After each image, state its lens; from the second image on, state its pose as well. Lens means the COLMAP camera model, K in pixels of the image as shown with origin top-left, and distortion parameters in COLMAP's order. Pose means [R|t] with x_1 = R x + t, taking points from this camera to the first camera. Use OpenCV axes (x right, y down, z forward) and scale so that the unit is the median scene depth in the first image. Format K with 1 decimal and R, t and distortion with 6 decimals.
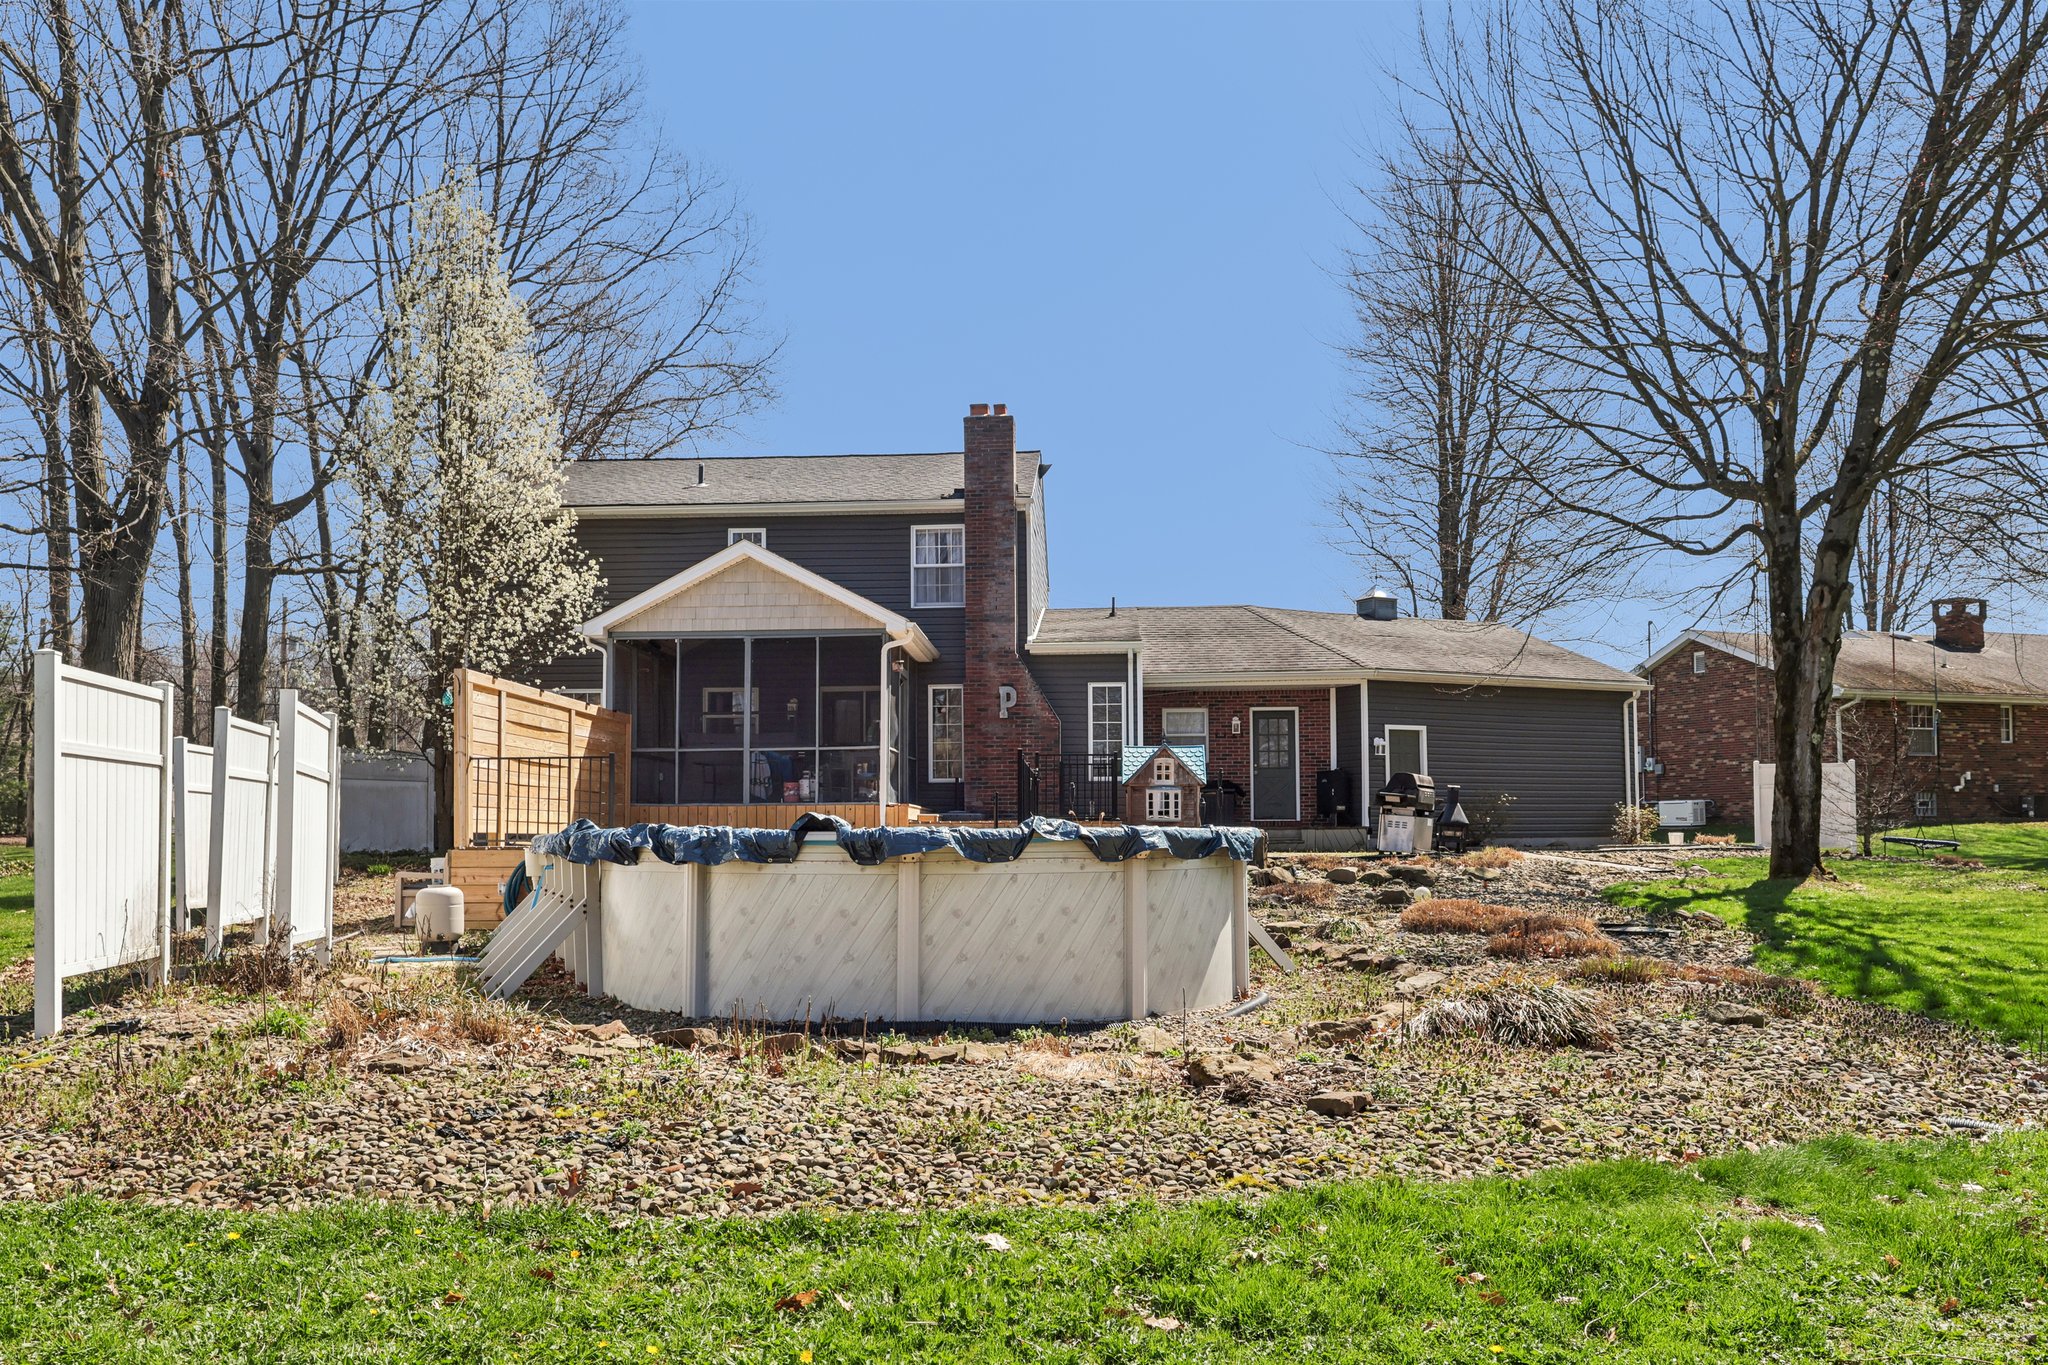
lens RADIAL K [[1615.8, 0, 1022.6], [0, 1615.8, 733.5], [0, 0, 1]] dist [0.002666, 0.000821]
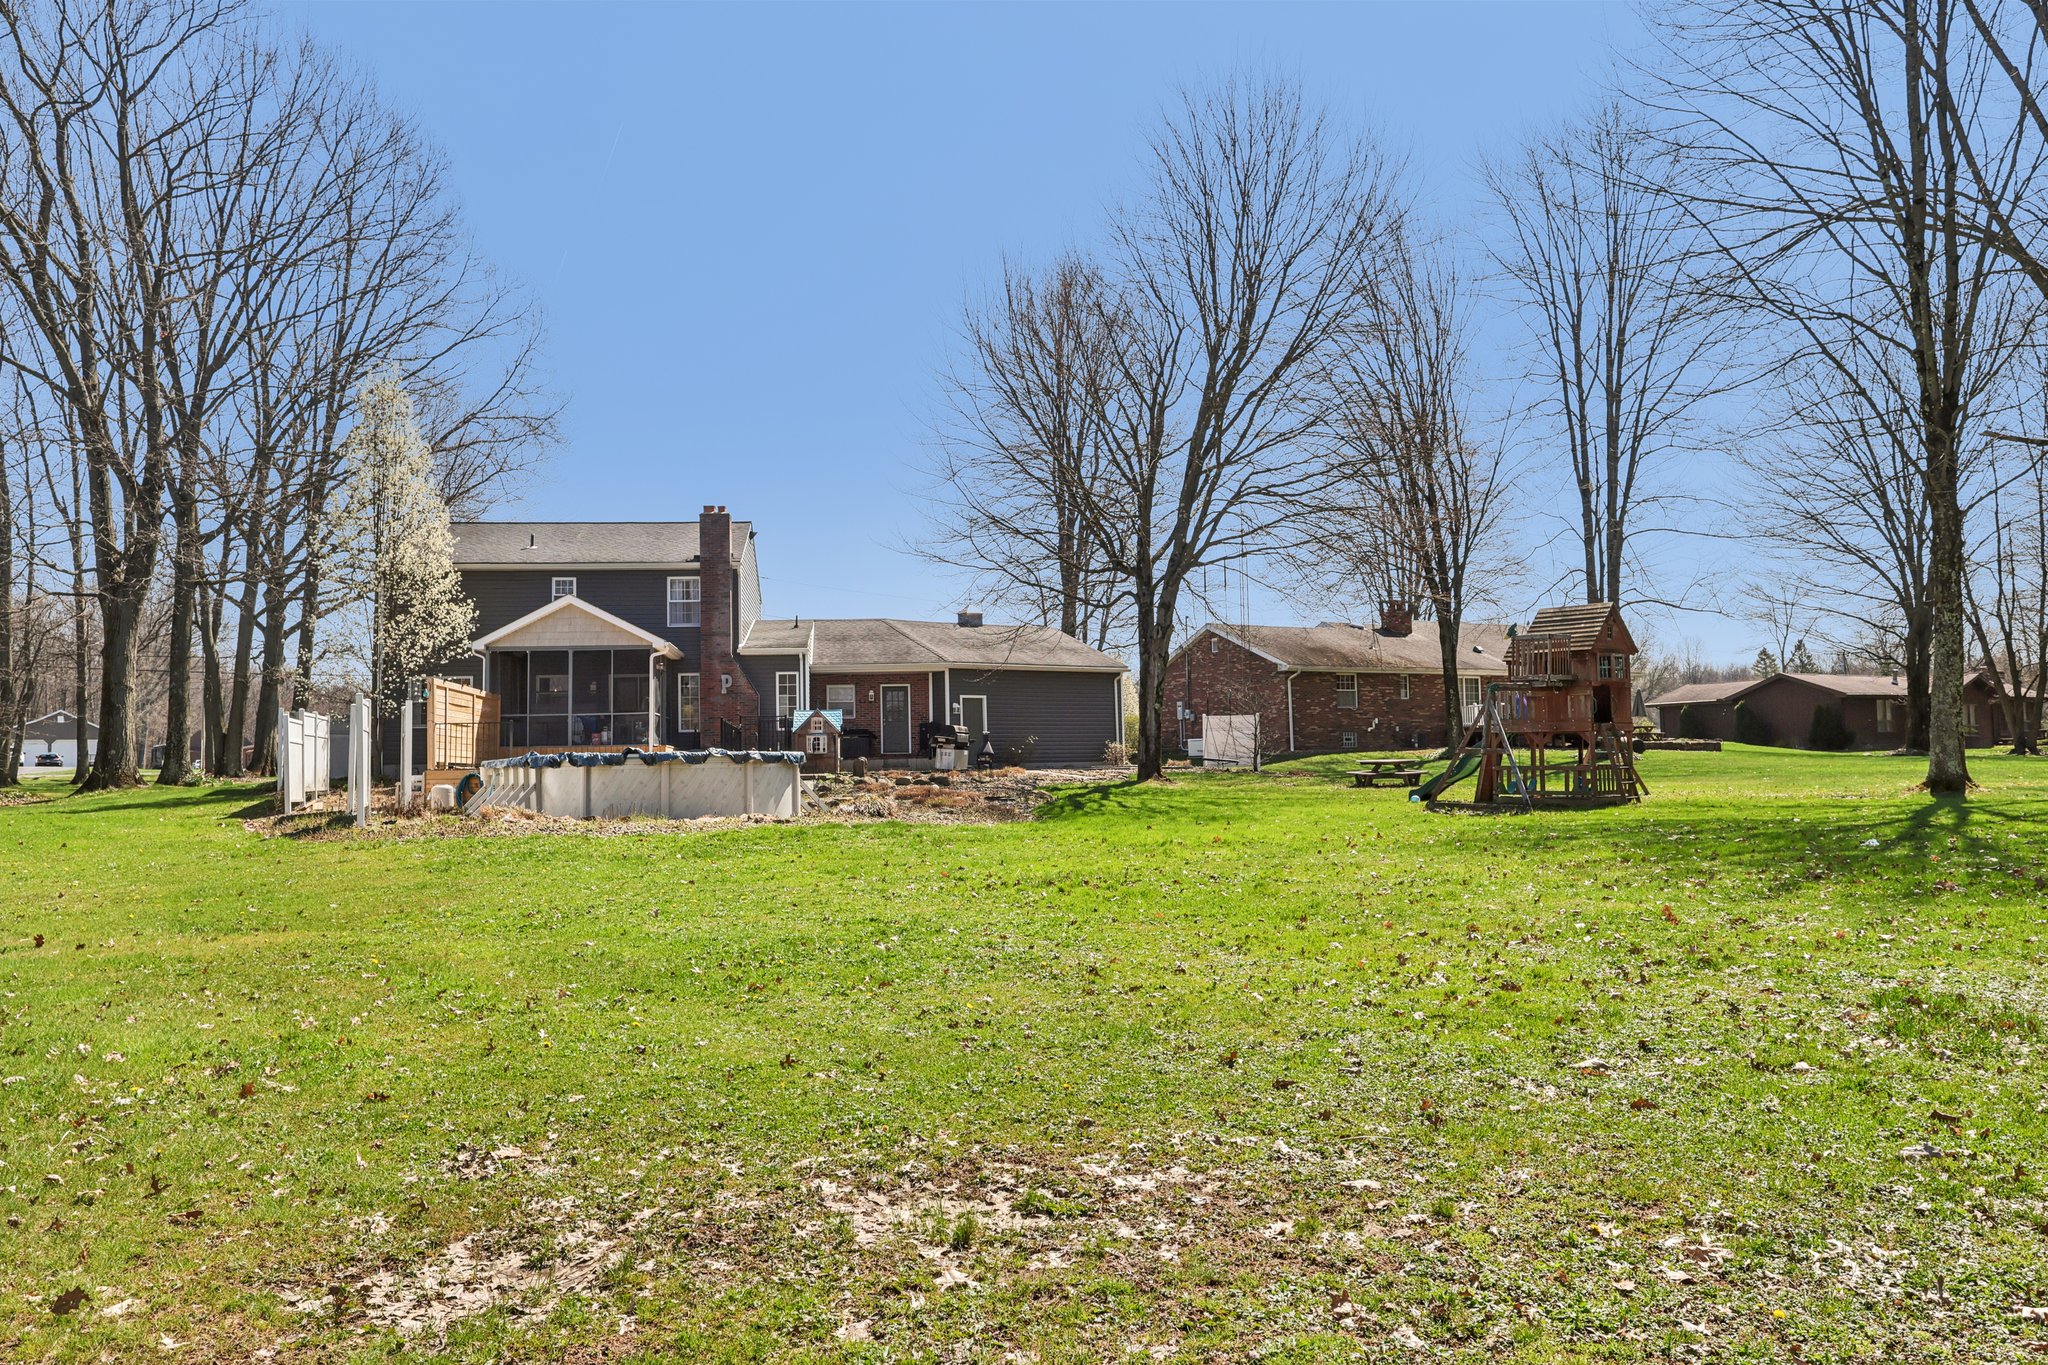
lens RADIAL K [[1561.0, 0, 1033.8], [0, 1561.0, 685.5], [0, 0, 1]] dist [0.003129, 0.001542]
pose [[0.987287, -0.003489, 0.158908, 0.049467], [0.002666, 0.999982, 0.005394, -0.026708], [-0.158924, -0.004902, 0.987279, -0.670281]]
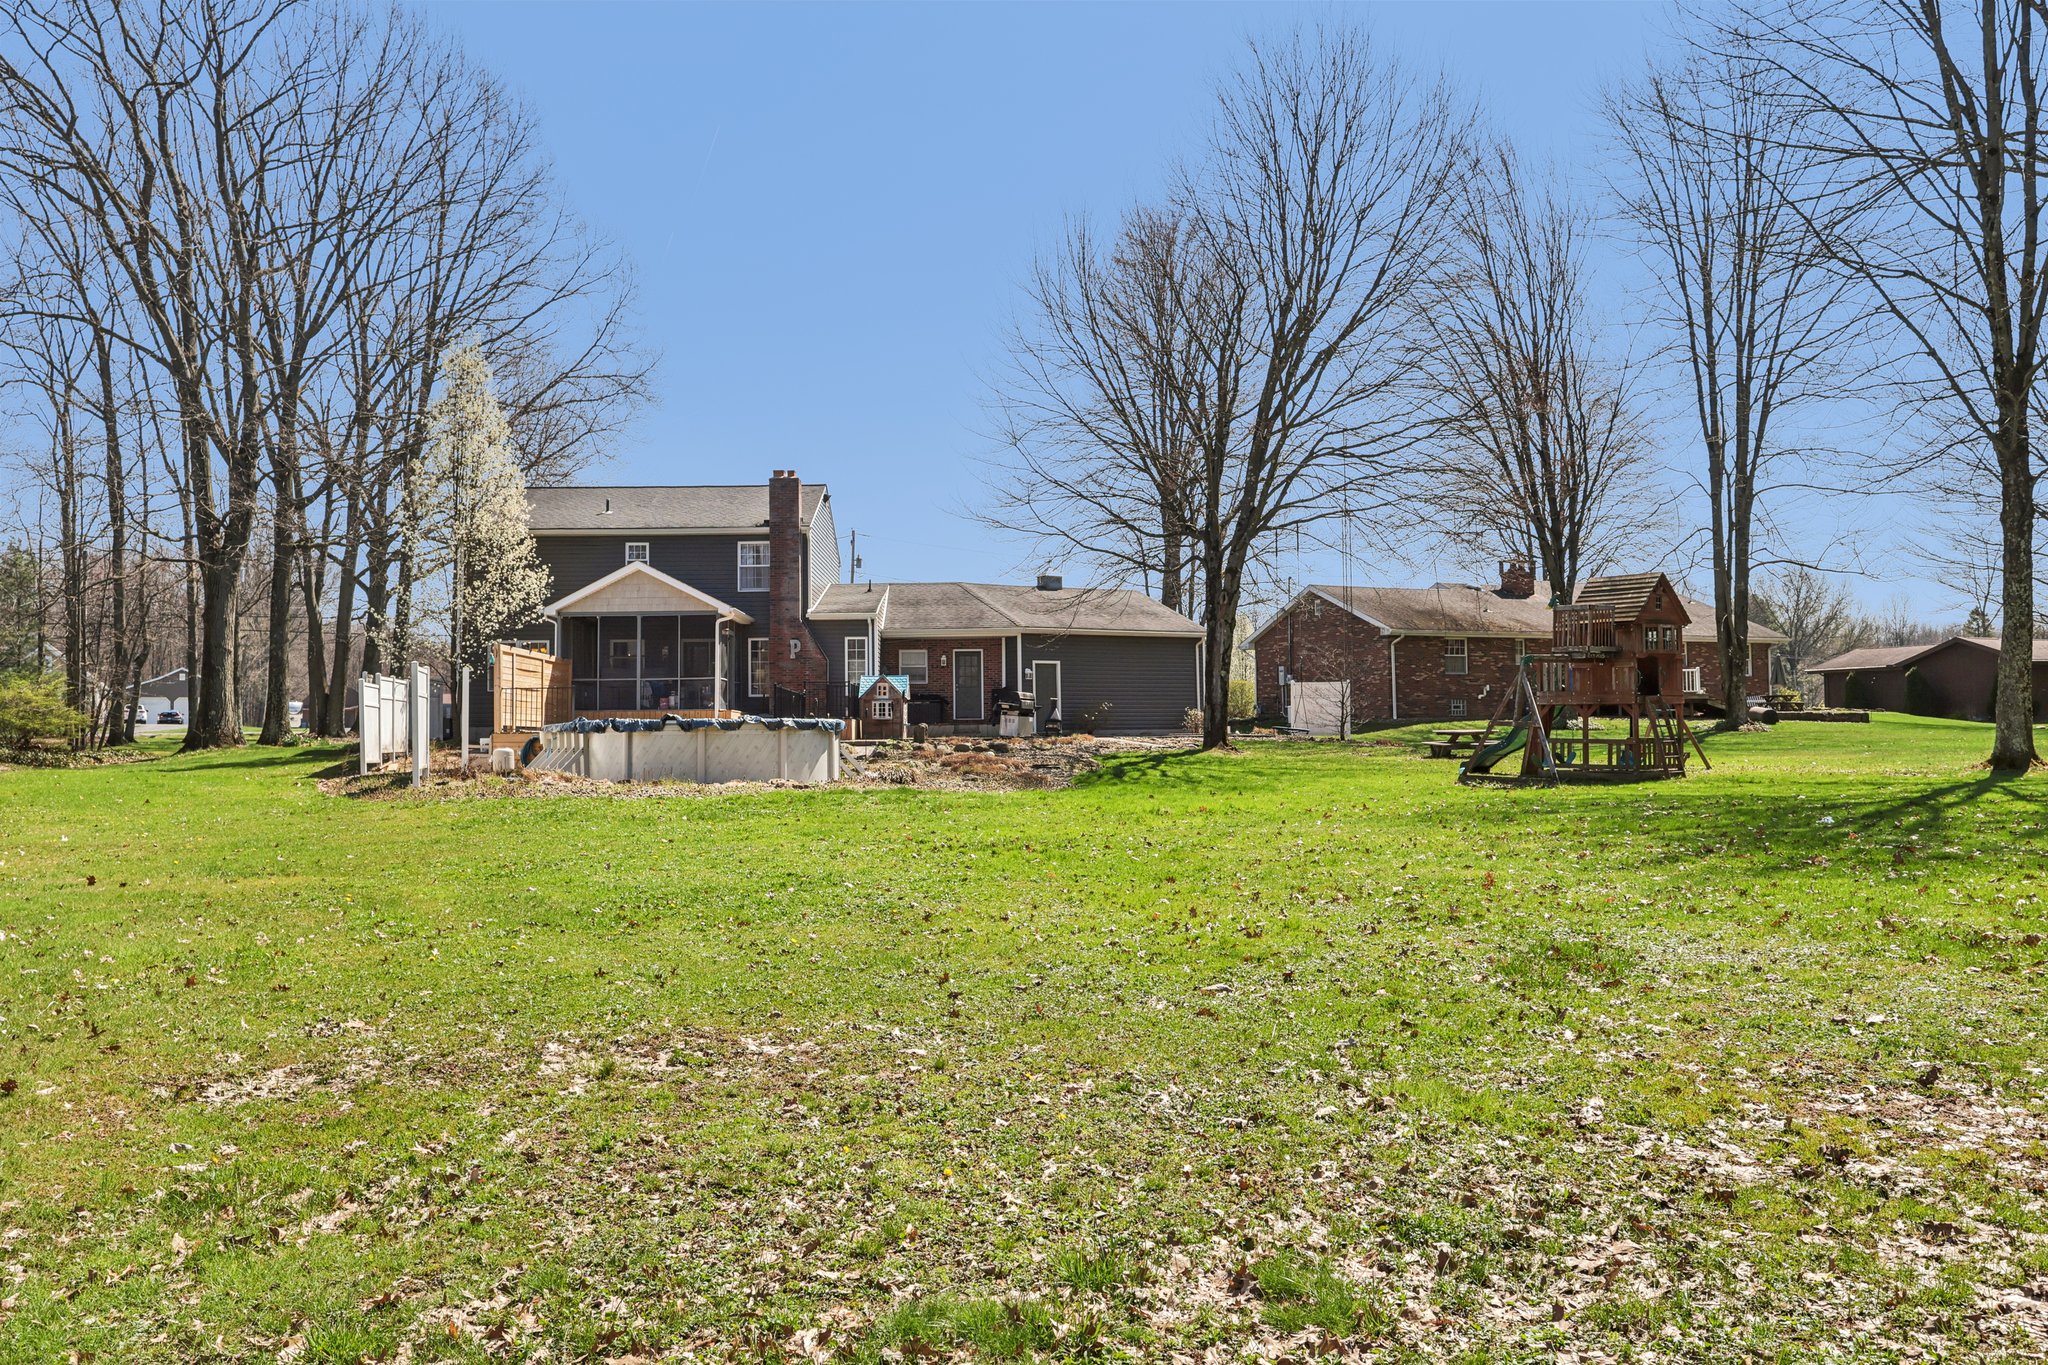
lens RADIAL K [[1670.6, 0, 1024.0], [0, 1670.6, 682.5], [0, 0, 1]] dist [0.001260, 0.004102]
pose [[0.997866, -0.001834, 0.065273, 0.117875], [-0.000030, 0.999592, 0.028547, -0.035338], [-0.065298, -0.028488, 0.997459, -0.769114]]
